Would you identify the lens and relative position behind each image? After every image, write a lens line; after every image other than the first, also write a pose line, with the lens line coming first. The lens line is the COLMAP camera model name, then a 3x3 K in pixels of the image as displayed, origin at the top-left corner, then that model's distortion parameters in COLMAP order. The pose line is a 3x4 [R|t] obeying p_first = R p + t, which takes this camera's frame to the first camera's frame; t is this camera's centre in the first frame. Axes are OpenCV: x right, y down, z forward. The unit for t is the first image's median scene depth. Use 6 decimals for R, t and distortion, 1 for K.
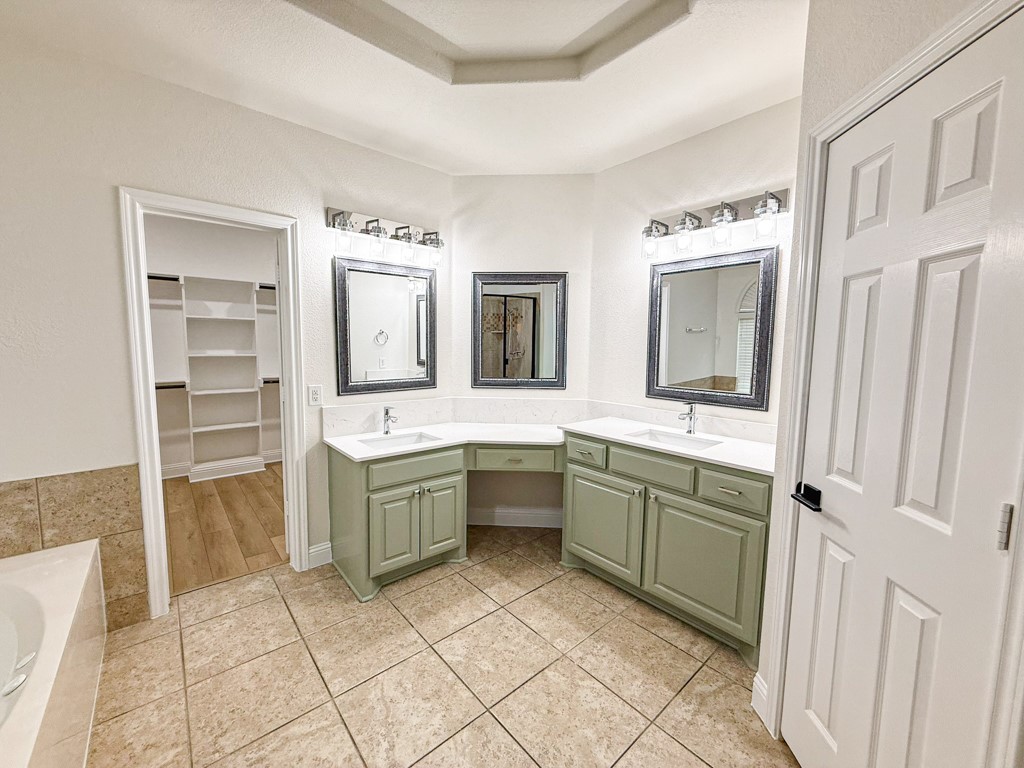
lens RADIAL K [[406.3, 0, 509.4], [0, 406.3, 381.4], [0, 0, 1]] dist [-0.000097, 0.000244]
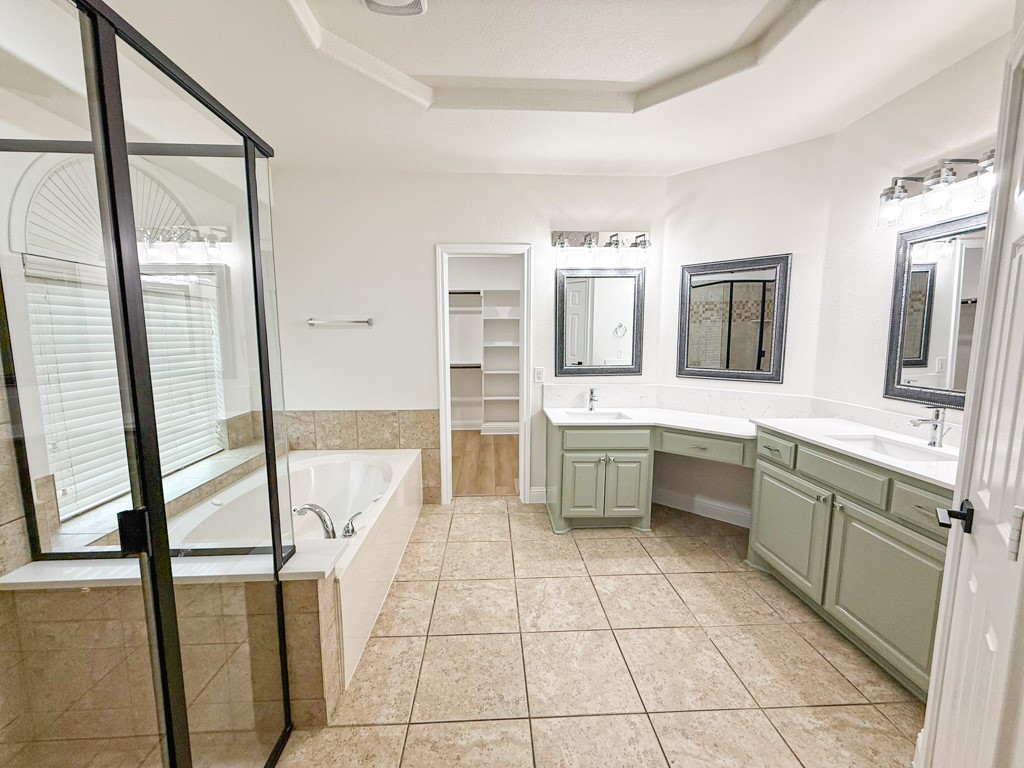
lens RADIAL K [[406.3, 0, 510.0], [0, 406.3, 379.8], [0, 0, 1]] dist [-0.000097, 0.000244]
pose [[0.787094, 0.054536, -0.614417, 0.332430], [-0.045677, 0.998502, 0.030114, 0.018017], [0.615139, 0.004363, 0.788407, -0.137036]]
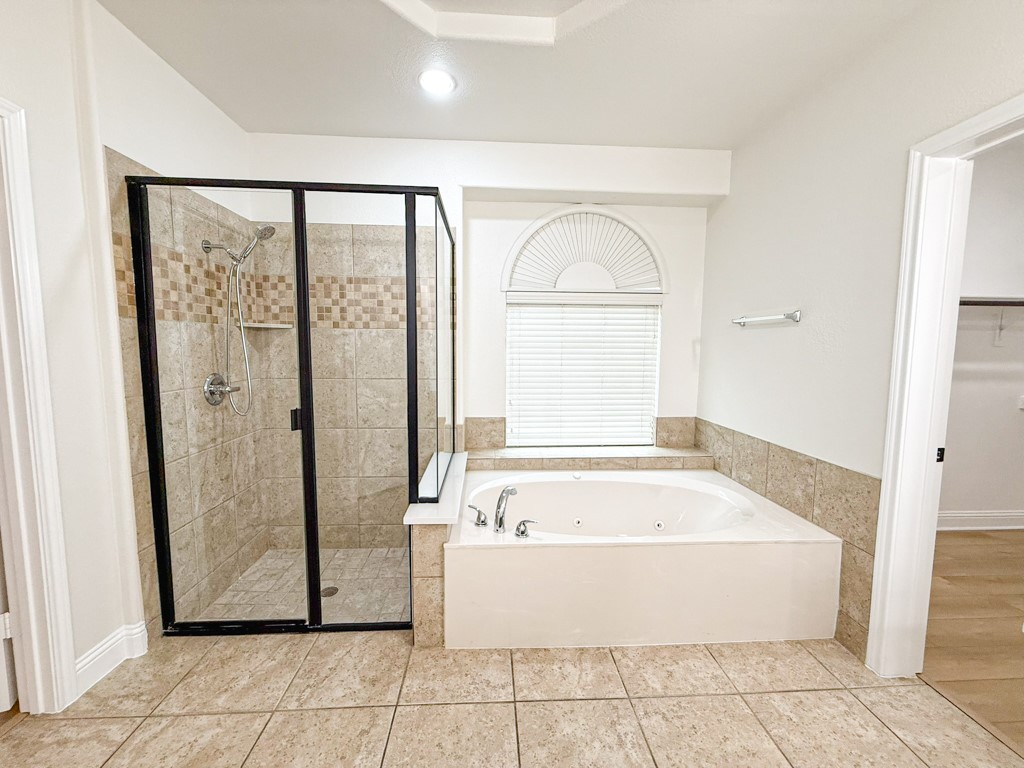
lens RADIAL K [[406.3, 0, 507.6], [0, 406.3, 381.3], [0, 0, 1]] dist [-0.000097, 0.000244]
pose [[-0.610910, 0.051156, -0.790045, 0.209884], [-0.087290, 0.987474, 0.131438, -0.041151], [0.786873, 0.149260, -0.598792, 0.856421]]
